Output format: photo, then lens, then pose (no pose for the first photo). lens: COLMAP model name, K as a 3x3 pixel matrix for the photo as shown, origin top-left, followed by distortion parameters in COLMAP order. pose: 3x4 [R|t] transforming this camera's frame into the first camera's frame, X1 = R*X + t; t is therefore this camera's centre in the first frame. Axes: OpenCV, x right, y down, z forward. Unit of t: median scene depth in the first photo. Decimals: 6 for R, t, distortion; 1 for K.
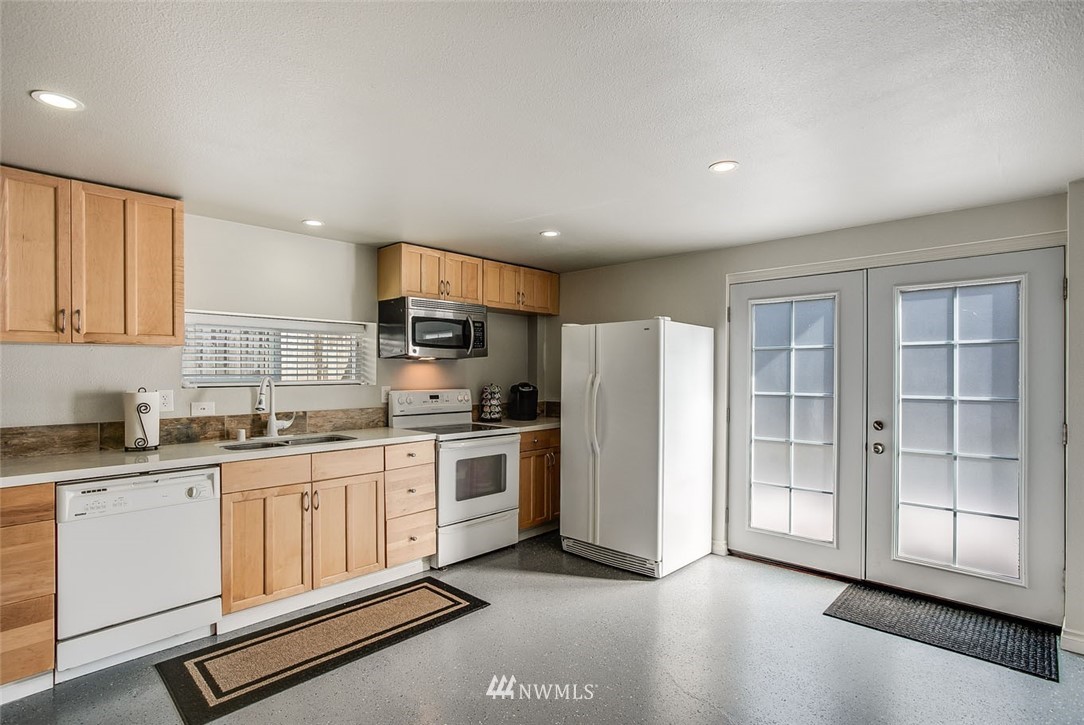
lens RADIAL K [[518.0, 0, 538.2], [0, 518.0, 373.7], [0, 0, 1]] dist [-0.000605, 0.012302]
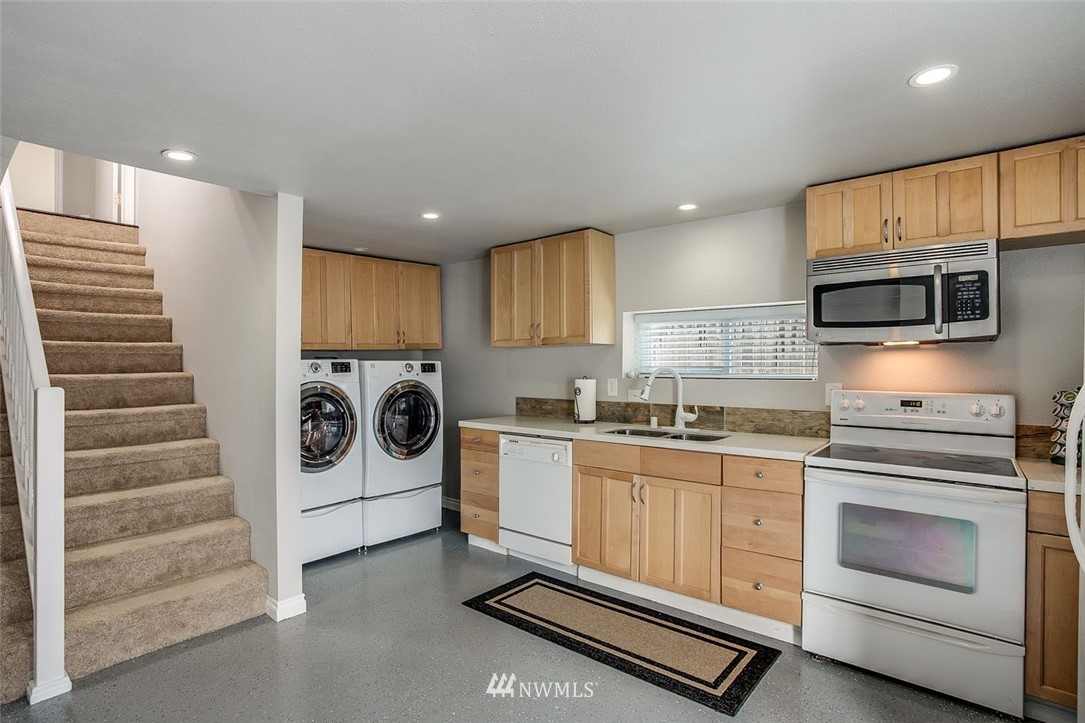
lens RADIAL K [[539.7, 0, 534.7], [0, 539.7, 354.1], [0, 0, 1]] dist [-0.066636, 0.026010]
pose [[0.078296, -0.018774, -0.996753, 0.528291], [-0.001615, 0.999819, -0.018959, -0.002871], [0.996929, 0.003094, 0.078251, 0.652964]]
